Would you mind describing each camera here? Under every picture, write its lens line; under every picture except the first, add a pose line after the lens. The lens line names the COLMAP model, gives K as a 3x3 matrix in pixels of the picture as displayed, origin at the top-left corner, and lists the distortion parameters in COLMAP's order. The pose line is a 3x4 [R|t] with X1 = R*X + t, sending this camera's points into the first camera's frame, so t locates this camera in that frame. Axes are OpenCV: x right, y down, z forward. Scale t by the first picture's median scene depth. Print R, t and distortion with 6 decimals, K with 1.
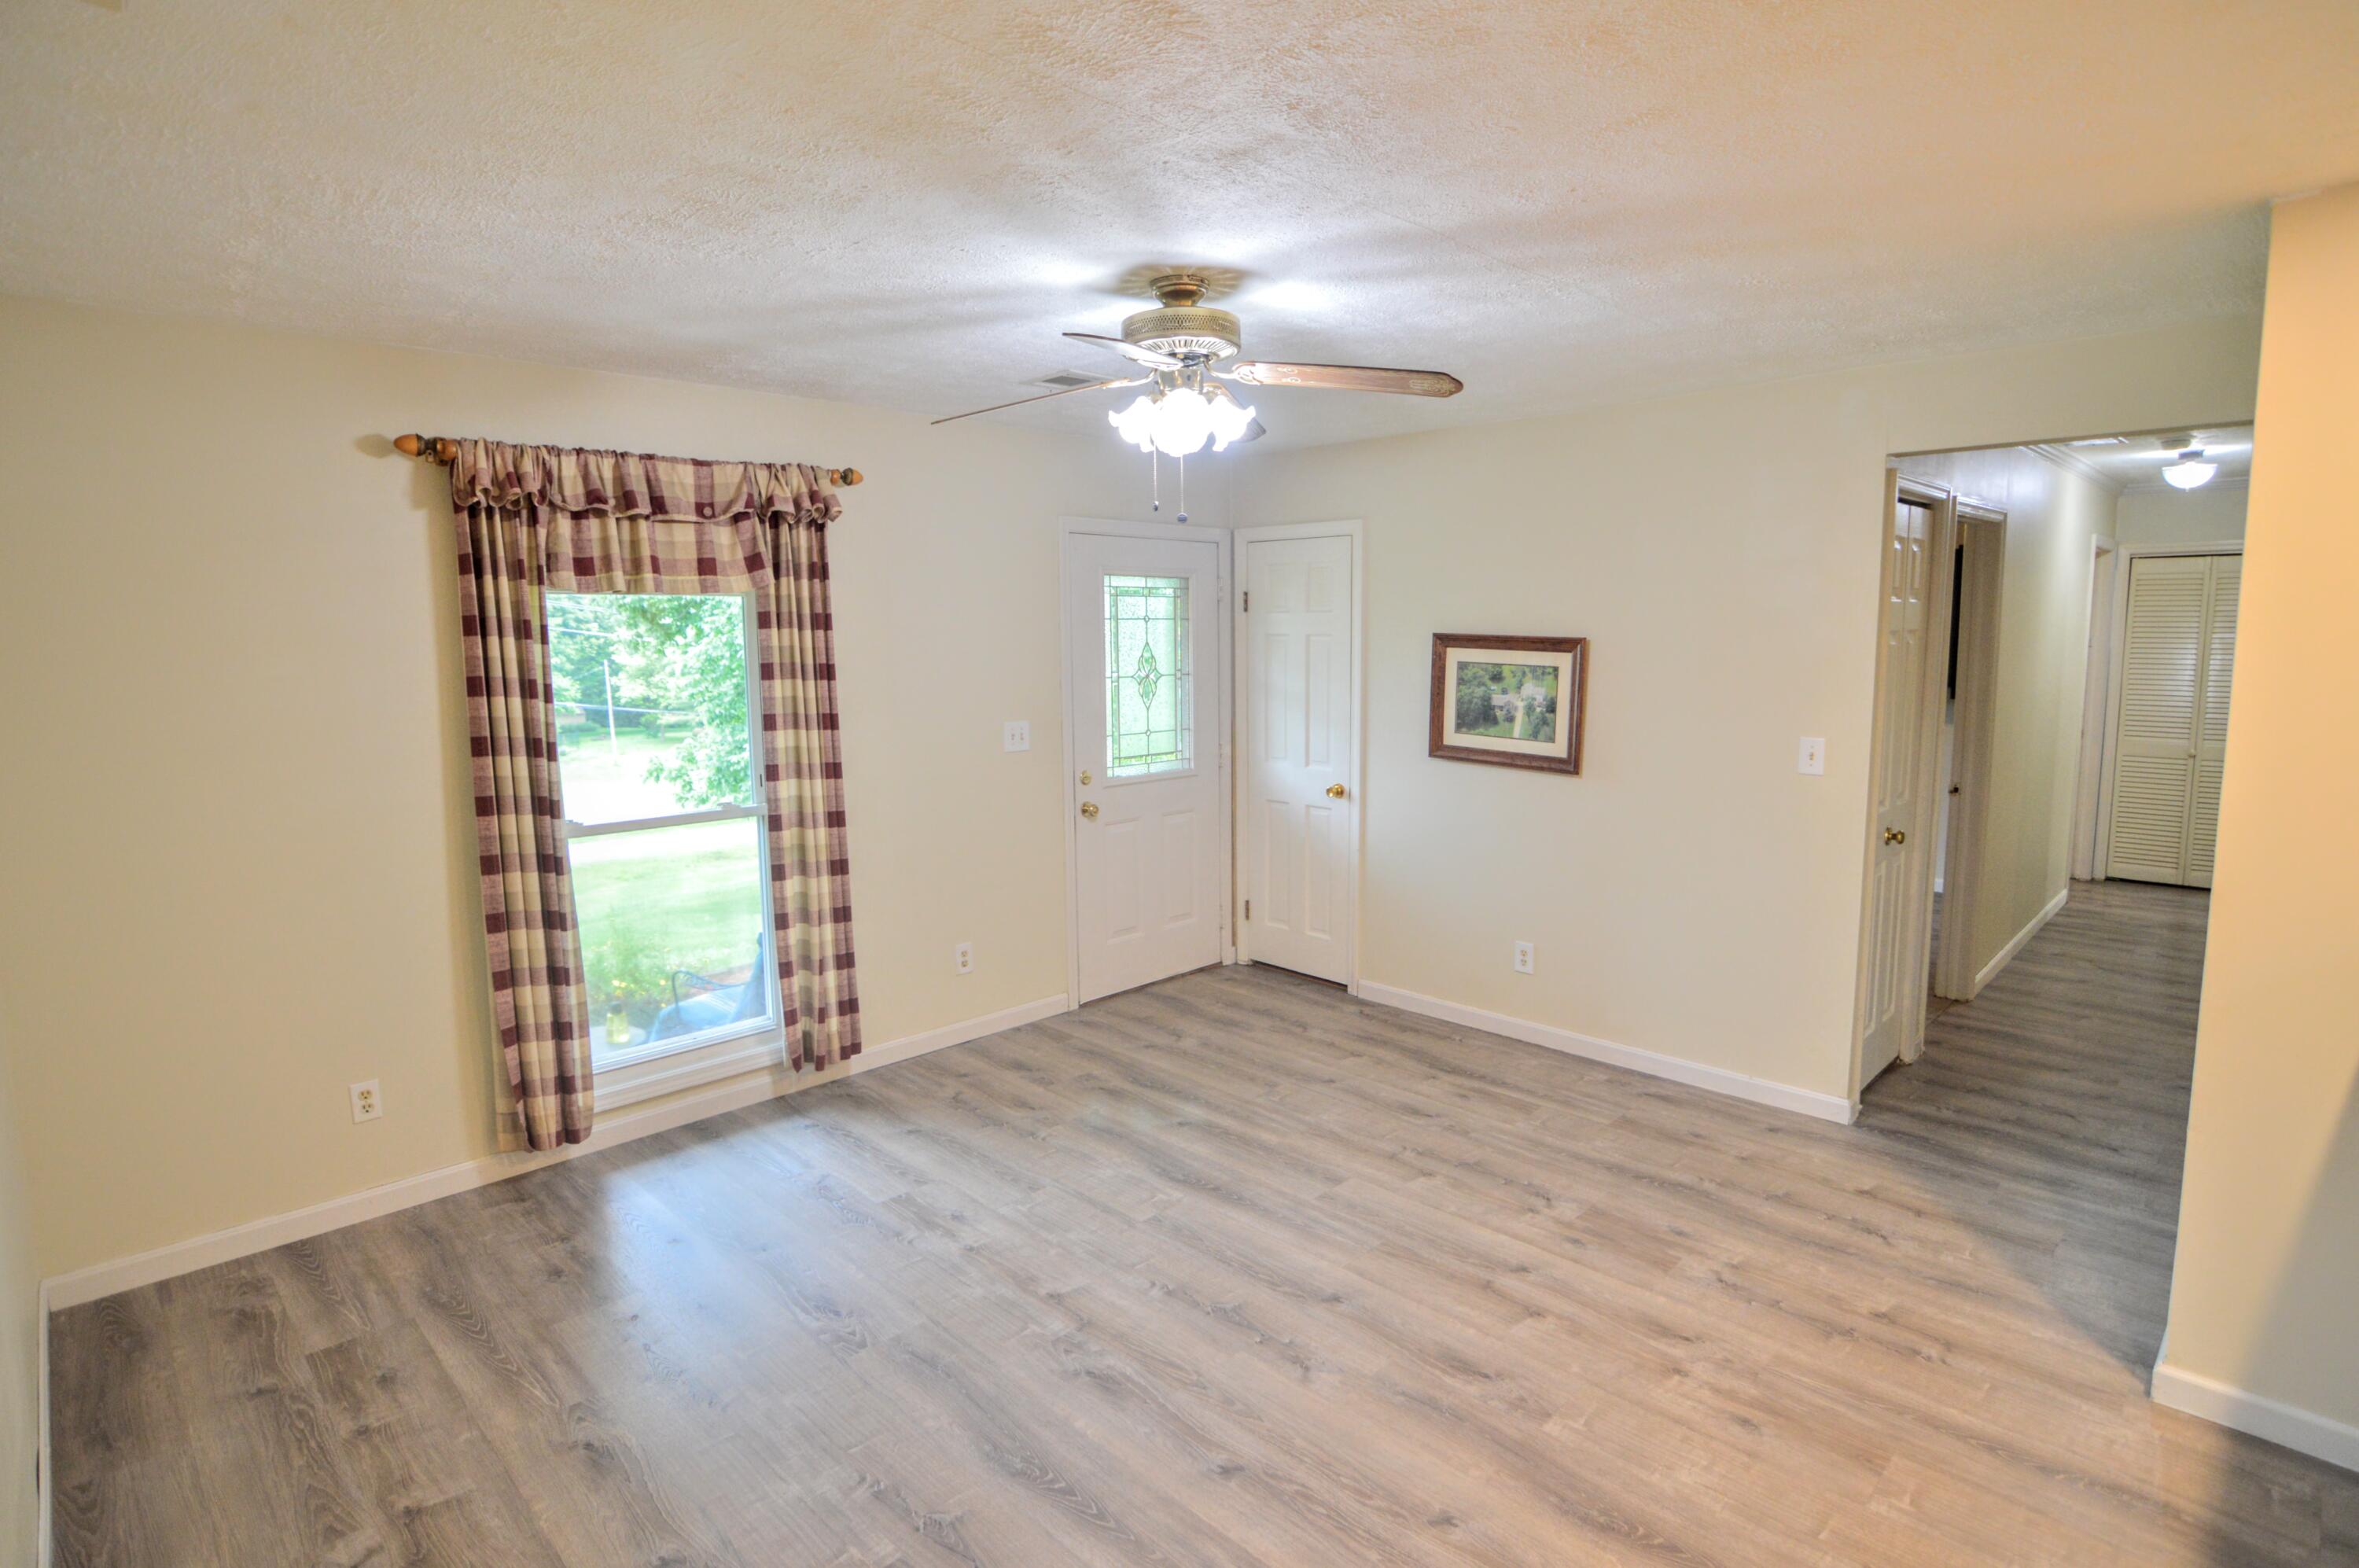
lens RADIAL K [[1180.4, 0, 1166.7], [0, 1180.4, 770.8], [0, 0, 1]] dist [-0.031077, 0.010033]
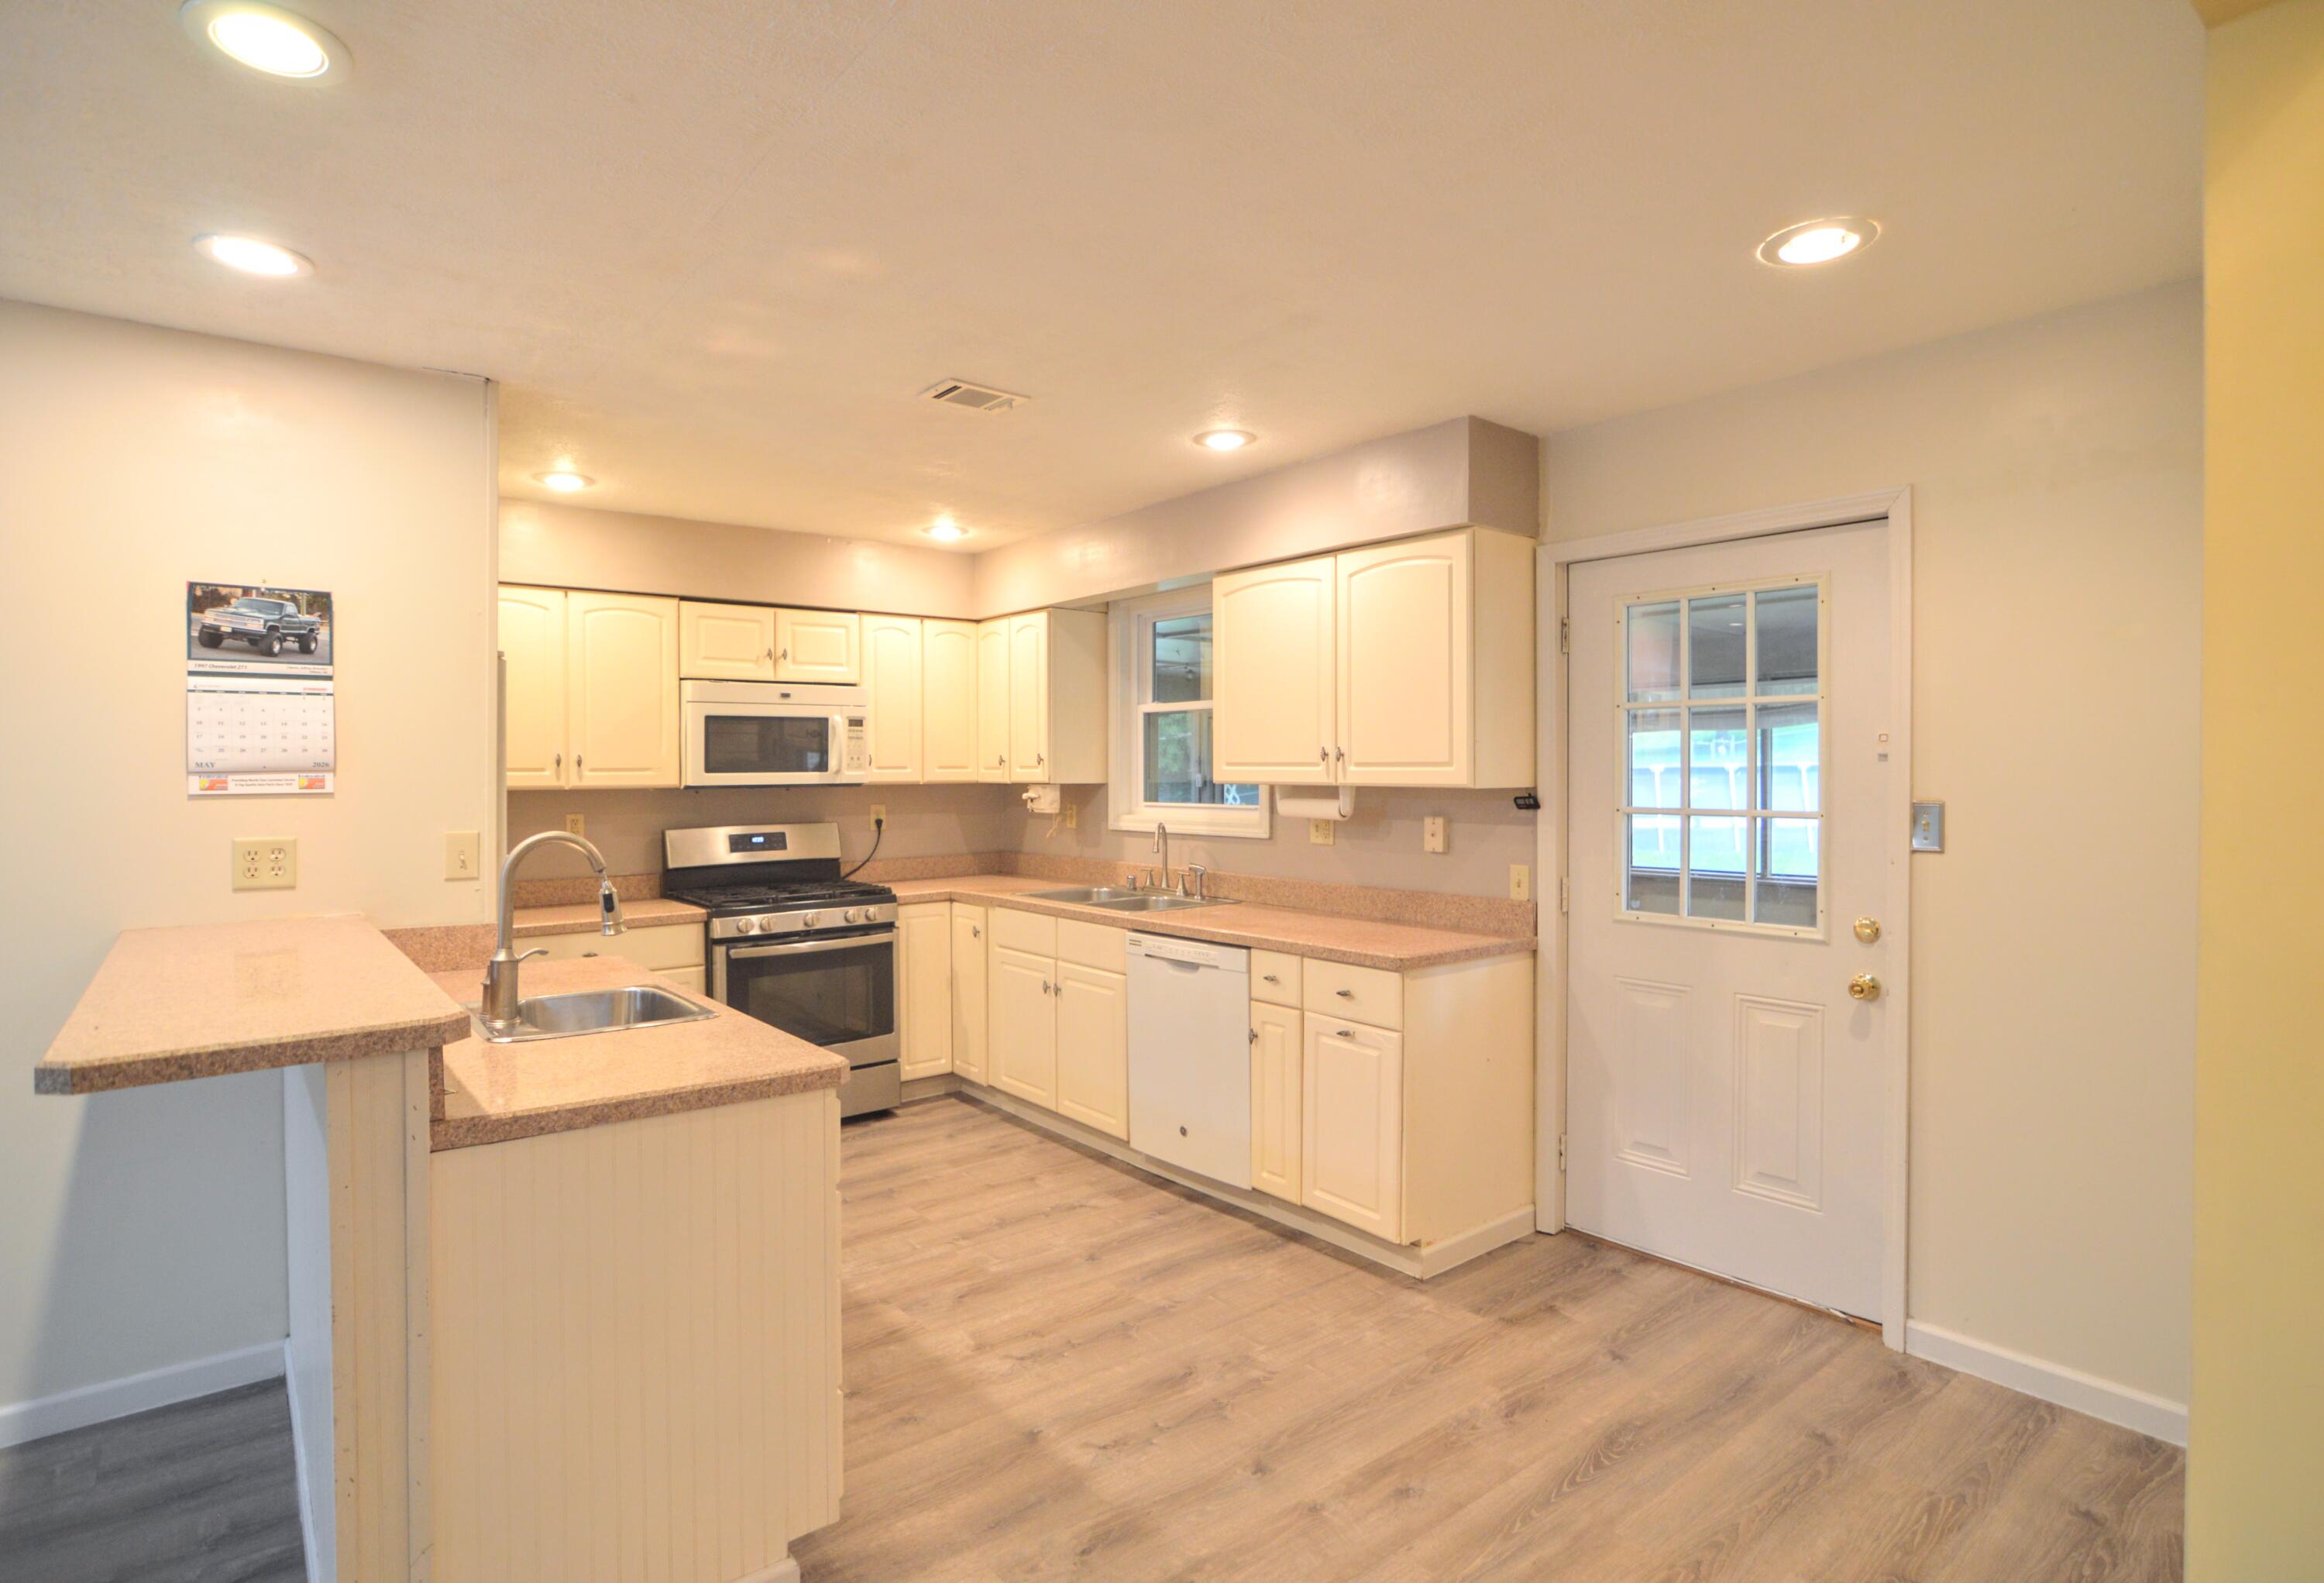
lens RADIAL K [[1193.5, 0, 1176.4], [0, 1193.5, 775.9], [0, 0, 1]] dist [-0.028244, 0.008199]
pose [[0.088258, 0.010802, 0.996039, -0.024892], [0.120707, 0.992456, -0.021458, 0.077017], [-0.988757, 0.122123, 0.086289, -0.121588]]
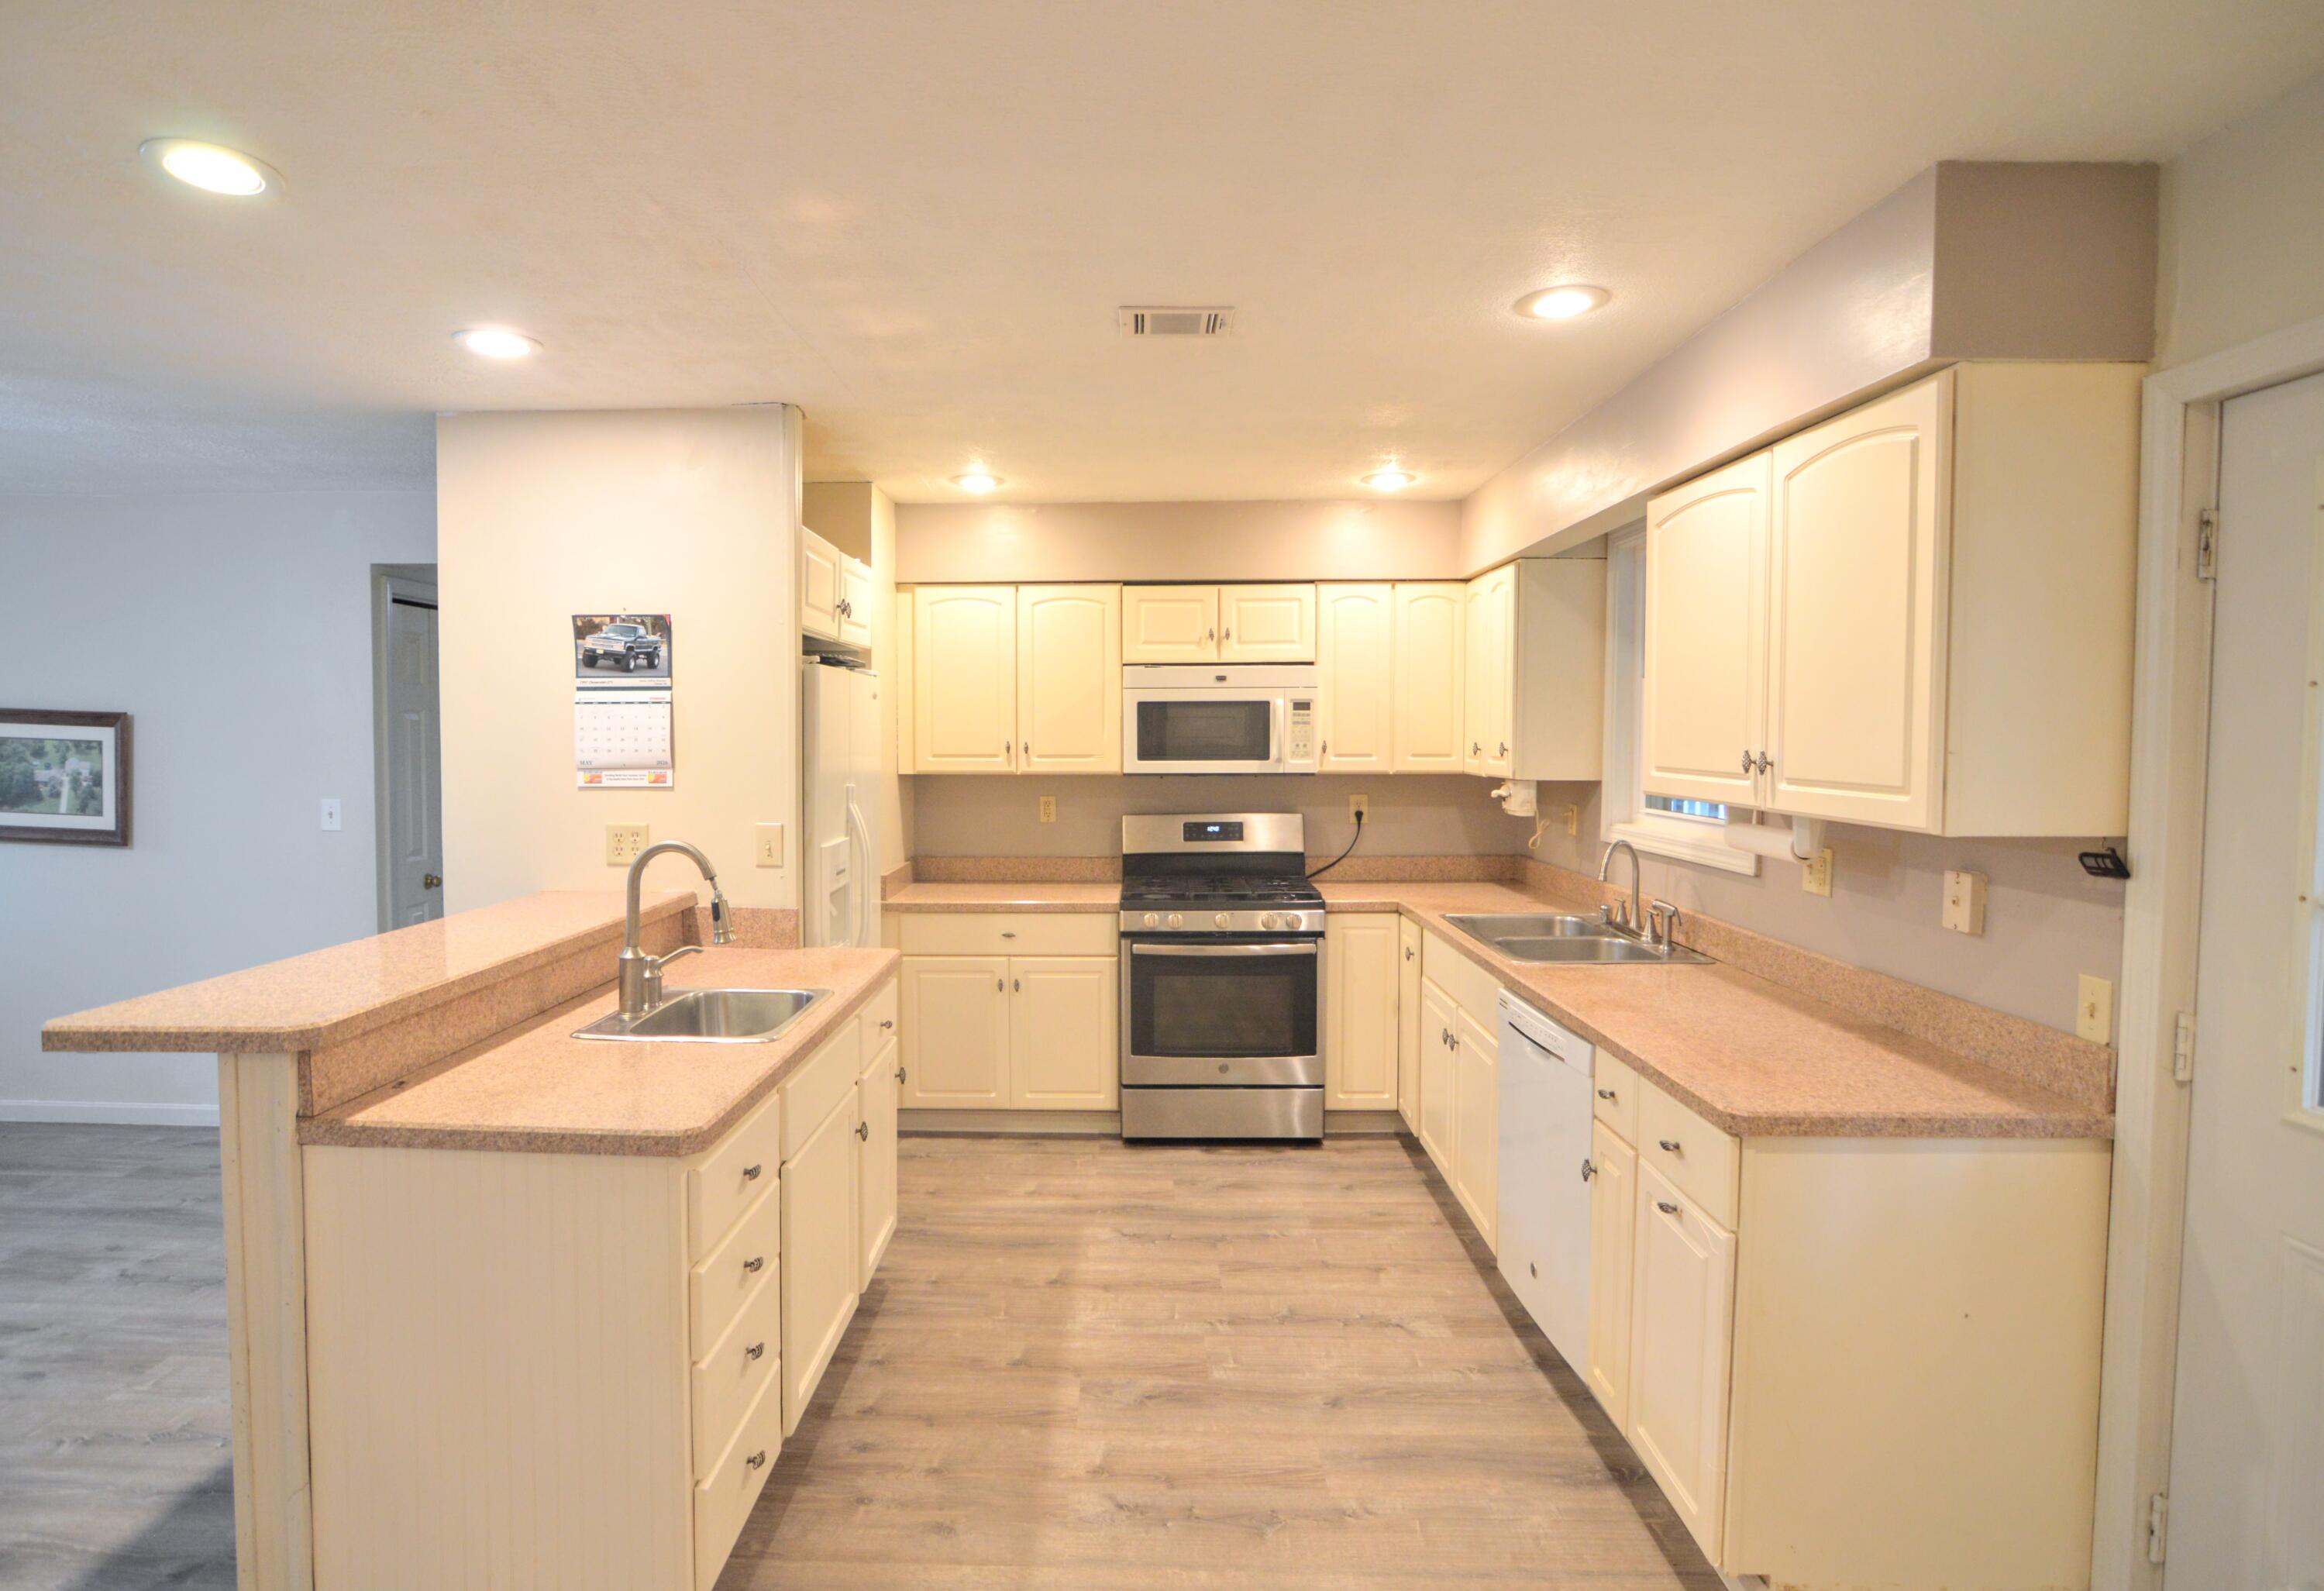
lens RADIAL K [[1193.4, 0, 1108.3], [0, 1193.4, 780.9], [0, 0, 1]] dist [-0.028244, 0.008199]
pose [[0.718531, -0.011975, 0.695392, 0.297438], [0.069659, 0.996063, -0.054824, 0.073554], [-0.691998, 0.087833, 0.716536, -0.386456]]
